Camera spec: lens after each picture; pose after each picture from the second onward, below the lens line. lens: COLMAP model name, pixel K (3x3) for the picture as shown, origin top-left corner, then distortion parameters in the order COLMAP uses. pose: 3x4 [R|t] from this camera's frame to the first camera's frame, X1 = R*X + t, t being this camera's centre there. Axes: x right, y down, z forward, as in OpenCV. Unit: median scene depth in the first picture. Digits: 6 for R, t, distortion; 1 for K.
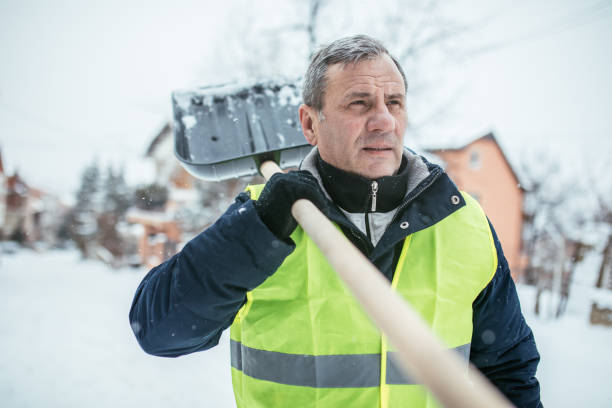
lens RADIAL K [[629.1, 0, 311.4], [0, 629.1, 207.2], [0, 0, 1]] dist [-0.027210, 0.000000]
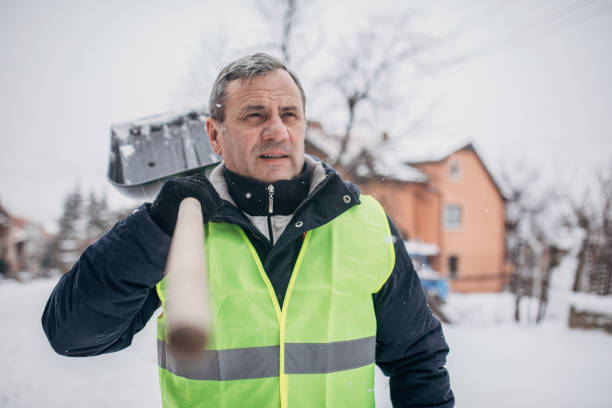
lens RADIAL K [[629.1, 0, 306.1], [0, 629.1, 204.0], [0, 0, 1]] dist [-0.027210, 0.000000]
pose [[0.998999, -0.041712, 0.016167, 0.124913], [0.042226, 0.998569, -0.032828, 0.024213], [-0.014775, 0.033478, 0.999330, -0.067558]]
